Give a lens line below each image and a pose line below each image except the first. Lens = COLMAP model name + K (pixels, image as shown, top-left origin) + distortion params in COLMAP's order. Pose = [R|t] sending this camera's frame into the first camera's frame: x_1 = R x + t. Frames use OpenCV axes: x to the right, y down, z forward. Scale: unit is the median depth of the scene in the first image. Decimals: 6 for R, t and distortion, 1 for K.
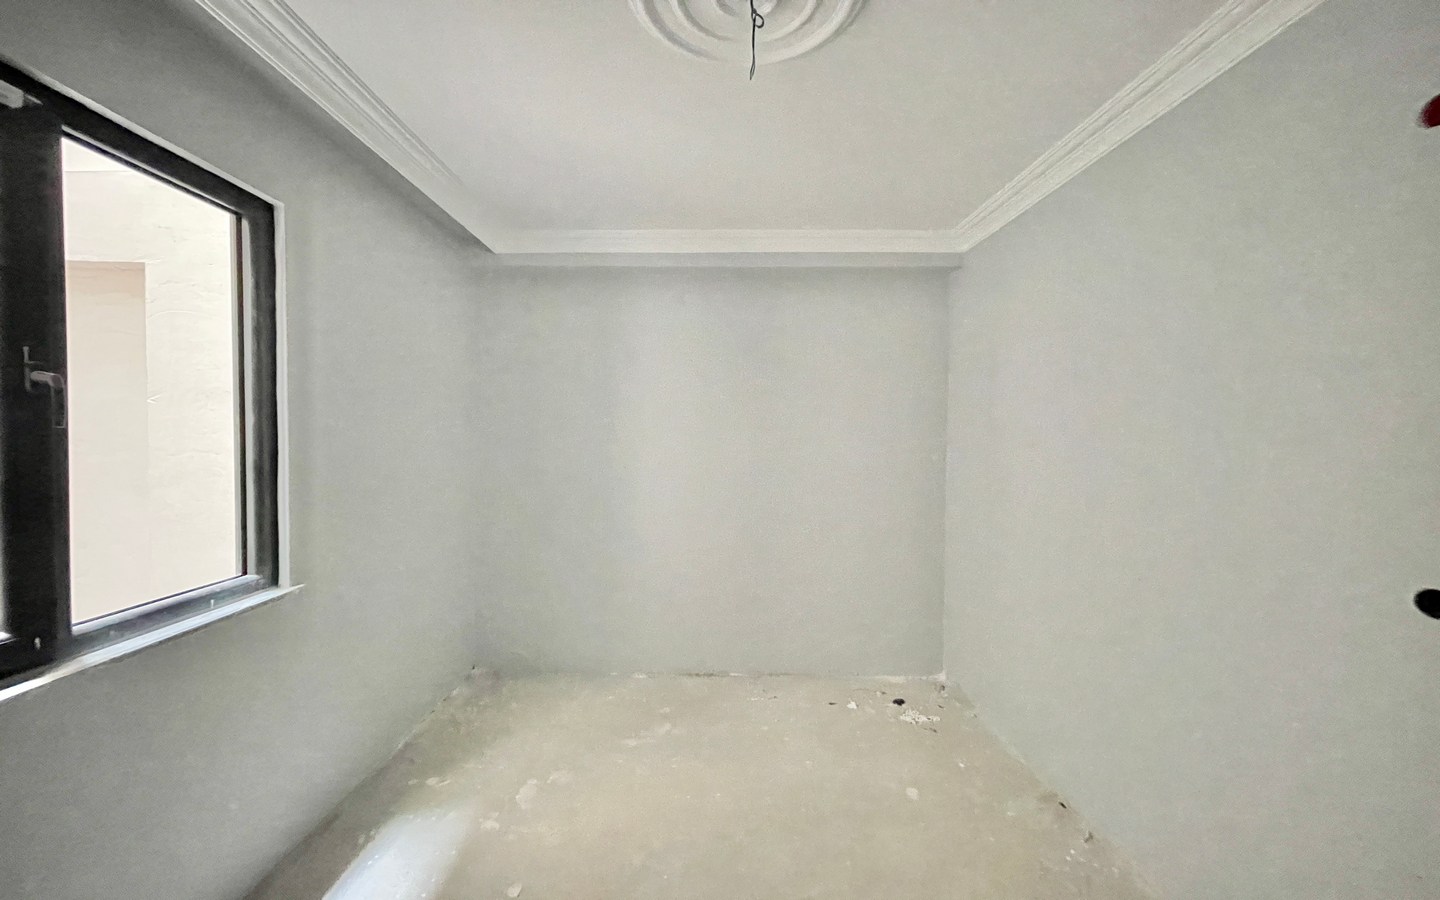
lens RADIAL K [[587.0, 0, 718.4], [0, 587.0, 444.0], [0, 0, 1]] dist [-0.000392, -0.000213]
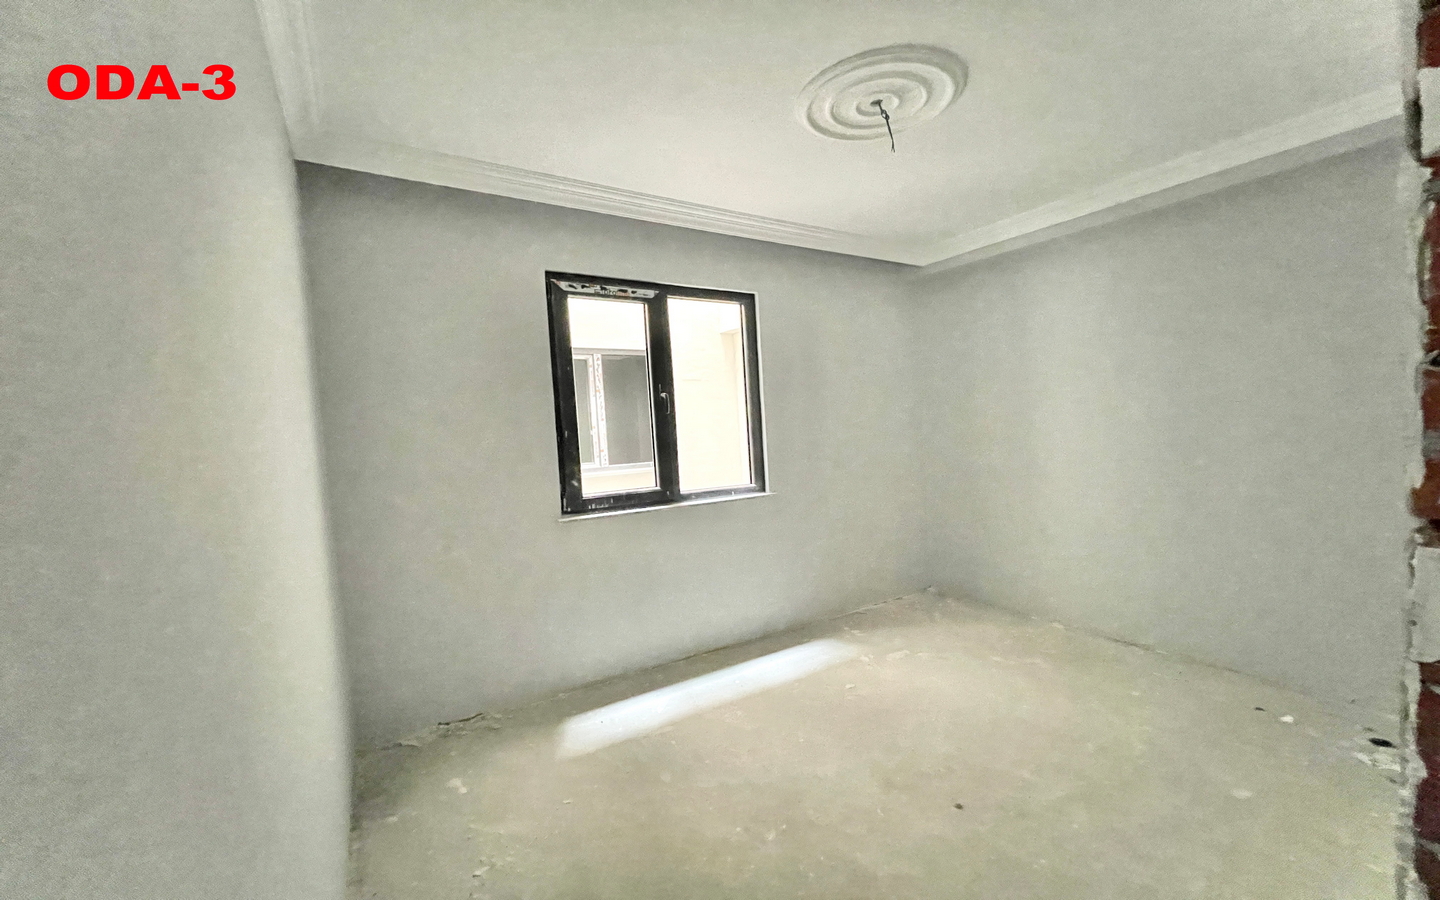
lens RADIAL K [[587.0, 0, 718.4], [0, 587.0, 444.0], [0, 0, 1]] dist [-0.000392, -0.000213]
pose [[0.512874, 0.001499, -0.858463, 0.591847], [0.032834, 0.999233, 0.021361, 0.028831], [0.857836, -0.039142, 0.512431, -0.078739]]
